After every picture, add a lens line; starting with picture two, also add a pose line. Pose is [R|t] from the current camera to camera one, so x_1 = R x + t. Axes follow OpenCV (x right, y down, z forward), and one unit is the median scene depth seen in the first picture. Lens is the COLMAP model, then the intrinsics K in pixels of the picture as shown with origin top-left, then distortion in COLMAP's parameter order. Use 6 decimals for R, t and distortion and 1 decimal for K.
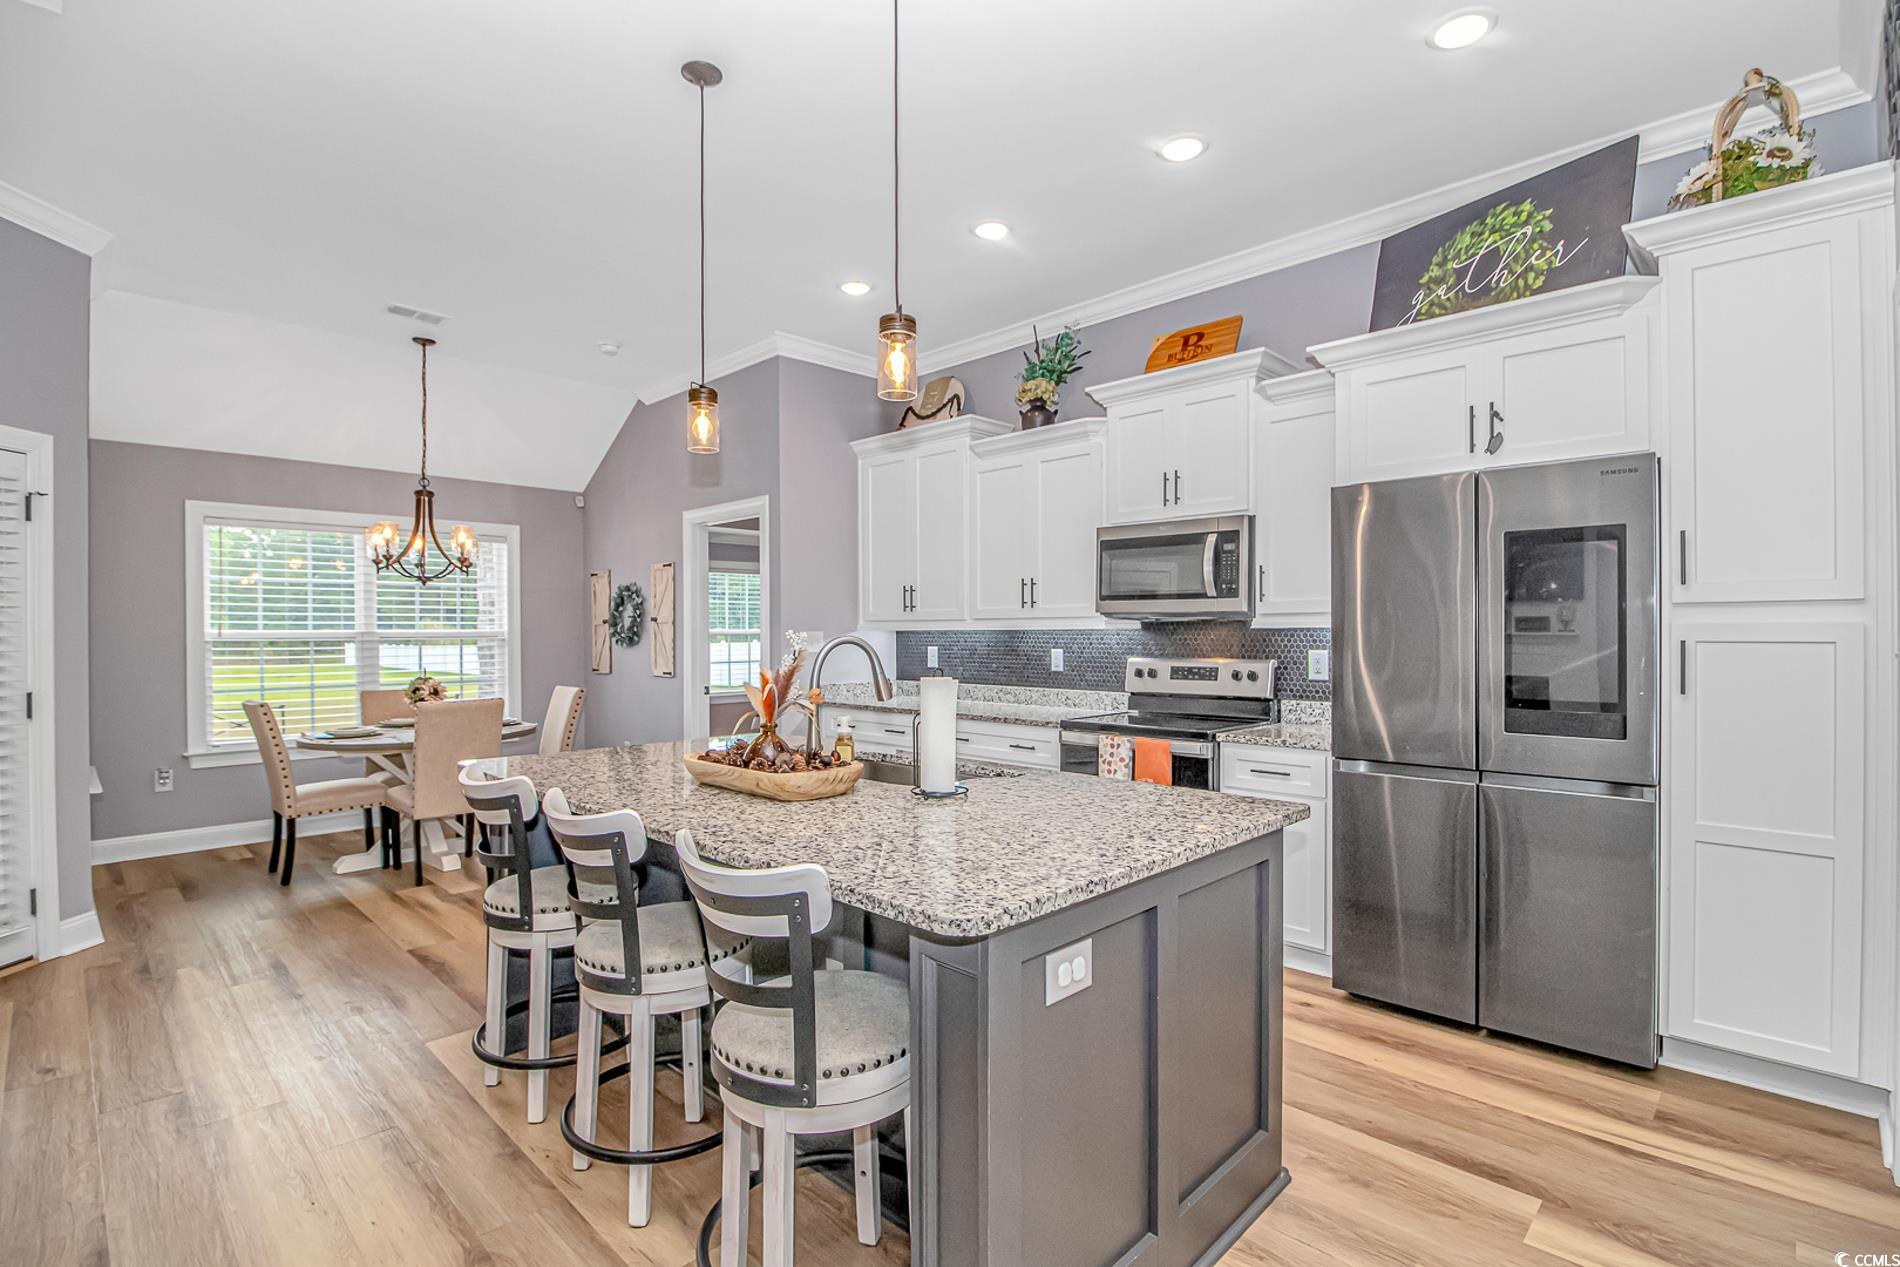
lens RADIAL K [[917.2, 0, 936.1], [0, 917.2, 621.2], [0, 0, 1]] dist [-0.005094, -0.009487]
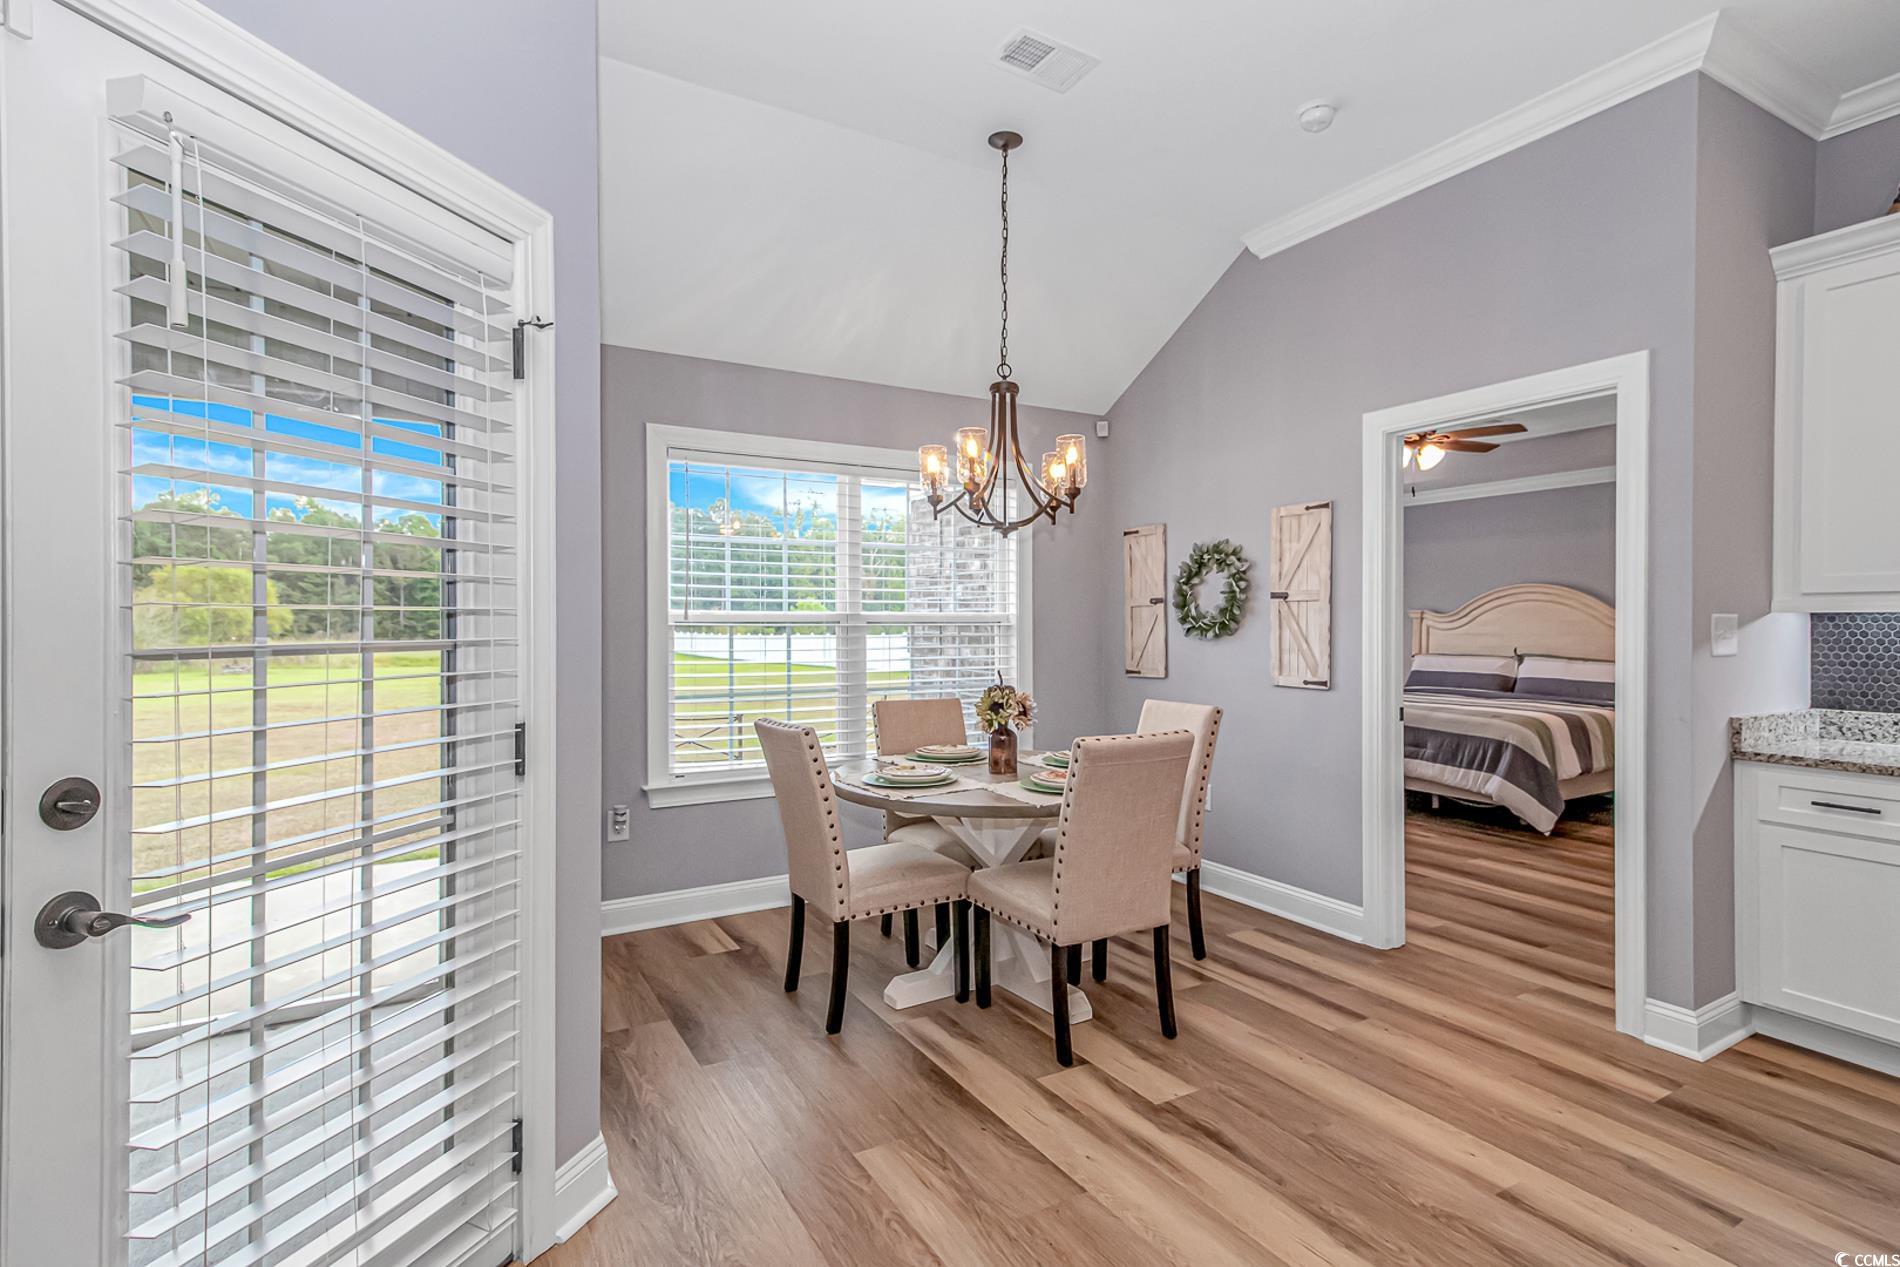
lens RADIAL K [[917.2, 0, 921.3], [0, 917.2, 620.5], [0, 0, 1]] dist [-0.005094, -0.009487]
pose [[0.963505, 0.004443, -0.267654, -0.531618], [-0.001694, 0.999943, 0.010499, 0.012011], [0.267686, -0.009662, 0.963458, 0.465362]]
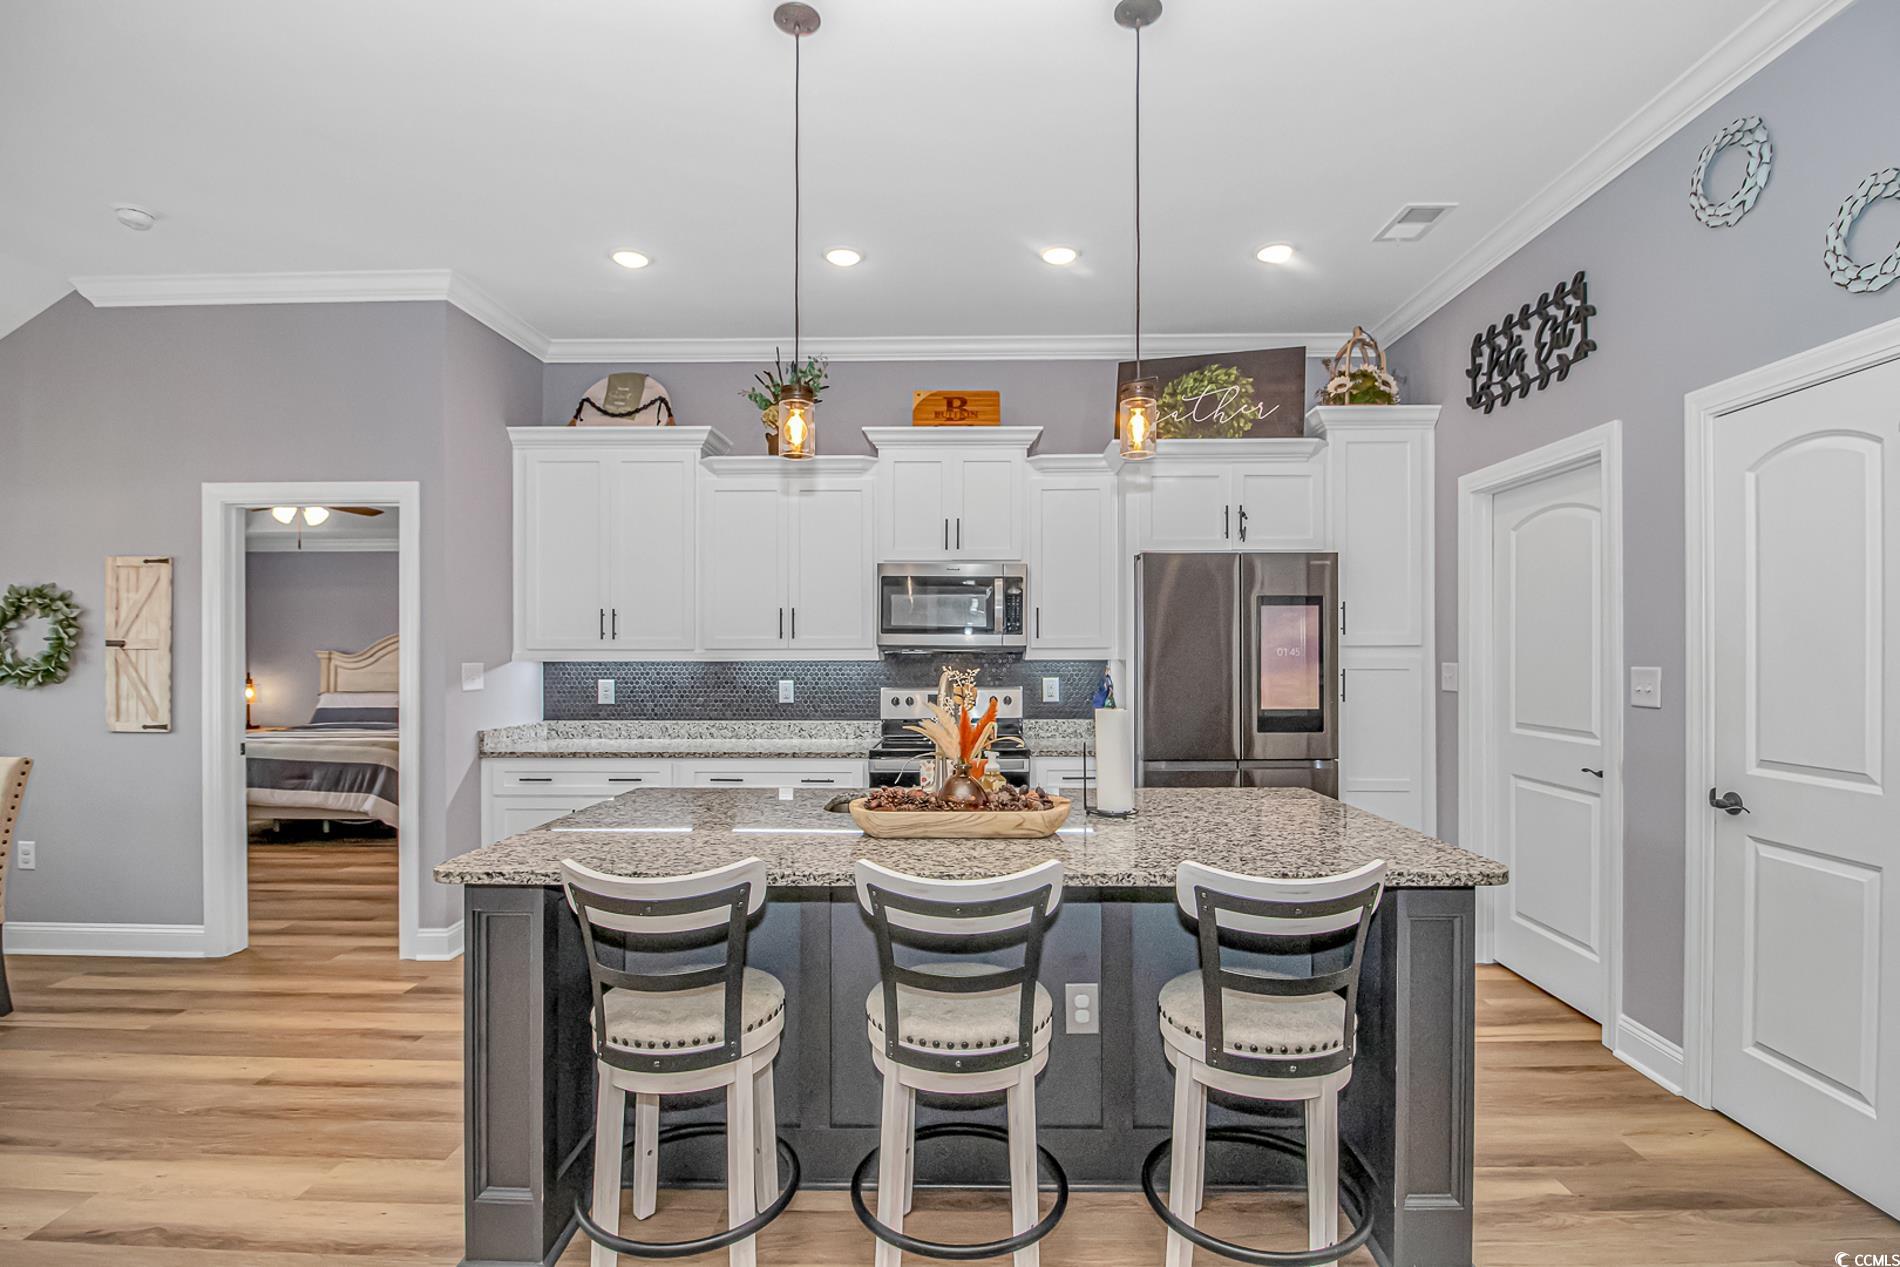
lens RADIAL K [[917.2, 0, 983.0], [0, 917.2, 656.6], [0, 0, 1]] dist [-0.005094, -0.009487]
pose [[0.703430, 0.001055, 0.710764, -0.467711], [-0.008633, 0.999938, 0.007059, -0.004327], [-0.710712, -0.011101, 0.703395, 0.173157]]
